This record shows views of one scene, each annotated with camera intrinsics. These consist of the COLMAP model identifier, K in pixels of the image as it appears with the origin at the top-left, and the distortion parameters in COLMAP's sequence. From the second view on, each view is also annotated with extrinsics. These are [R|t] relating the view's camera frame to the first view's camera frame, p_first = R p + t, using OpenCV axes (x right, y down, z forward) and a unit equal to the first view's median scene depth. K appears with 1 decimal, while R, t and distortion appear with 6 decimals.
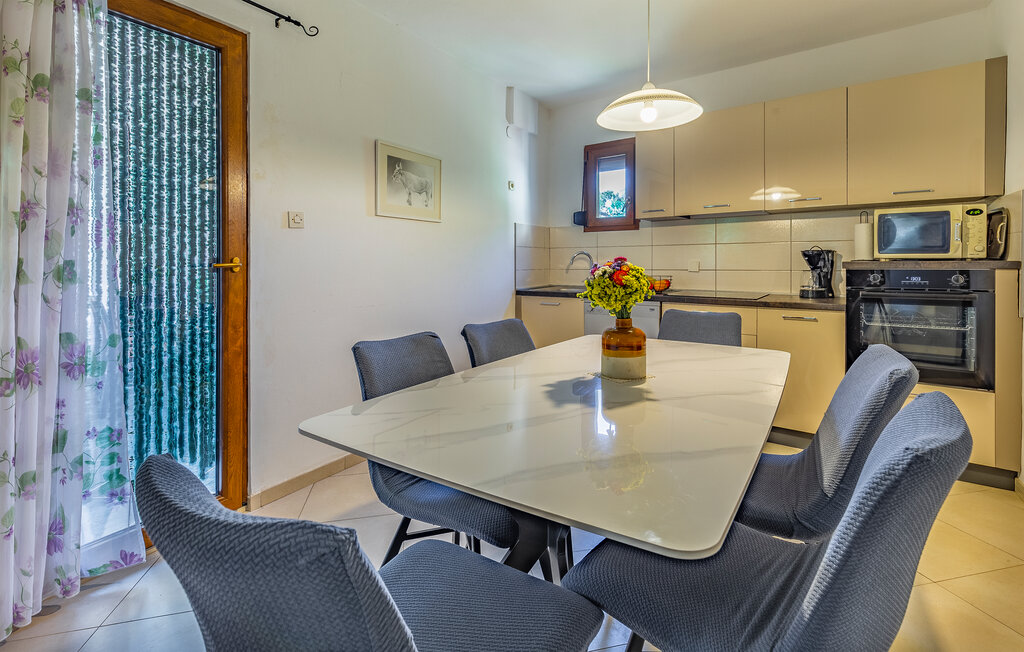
lens RADIAL K [[437.9, 0, 544.7], [0, 437.9, 270.2], [0, 0, 1]] dist [0.002036, -0.000392]
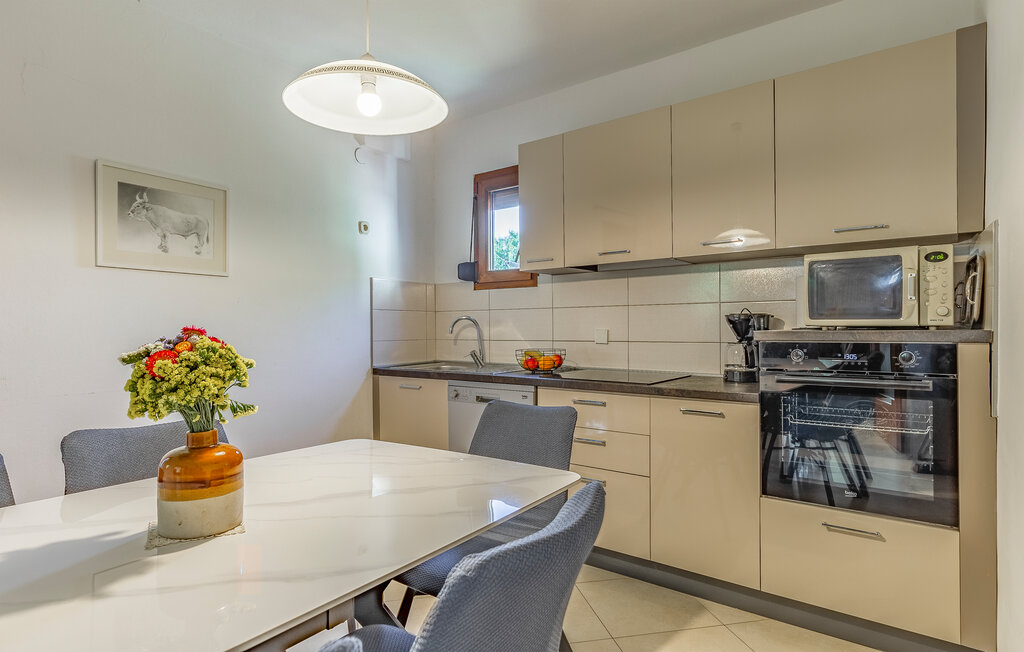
lens RADIAL K [[532.7, 0, 518.7], [0, 532.7, 336.0], [0, 0, 1]] dist [-0.000908, -0.000609]
pose [[0.999591, 0.000289, -0.028599, 0.286344], [-0.000405, 0.999992, -0.004060, -0.006892], [0.028598, 0.004070, 0.999583, 0.136158]]
